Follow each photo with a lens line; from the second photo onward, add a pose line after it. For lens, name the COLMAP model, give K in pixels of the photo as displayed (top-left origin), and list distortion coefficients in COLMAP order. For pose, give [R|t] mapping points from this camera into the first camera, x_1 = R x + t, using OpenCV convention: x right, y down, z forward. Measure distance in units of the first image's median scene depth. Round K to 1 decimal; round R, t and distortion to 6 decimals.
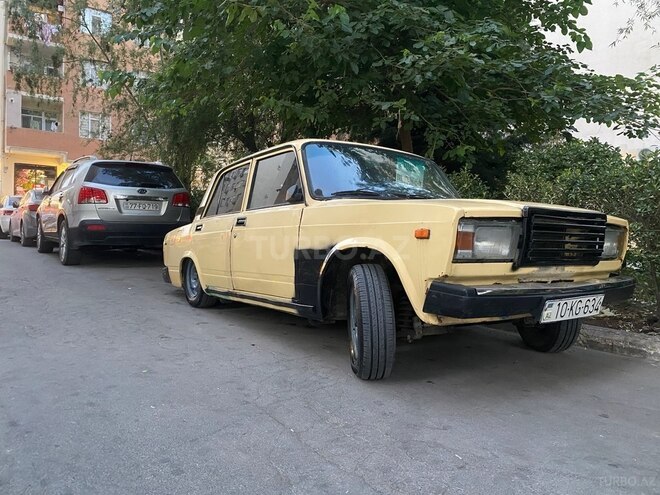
lens RADIAL K [[518.2, 0, 342.5], [0, 518.2, 247.0], [0, 0, 1]] dist [0.002060, -0.009171]
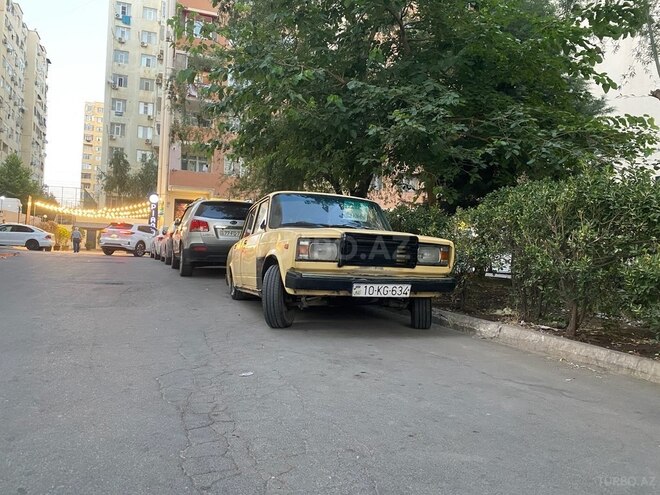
lens RADIAL K [[514.8, 0, 326.2], [0, 514.8, 250.0], [0, 0, 1]] dist [0.008054, -0.007256]
pose [[0.958171, 0.009018, -0.286054, 0.553423], [-0.023052, 0.998688, -0.045732, 0.047762], [0.285266, 0.050414, 0.957121, -0.515718]]
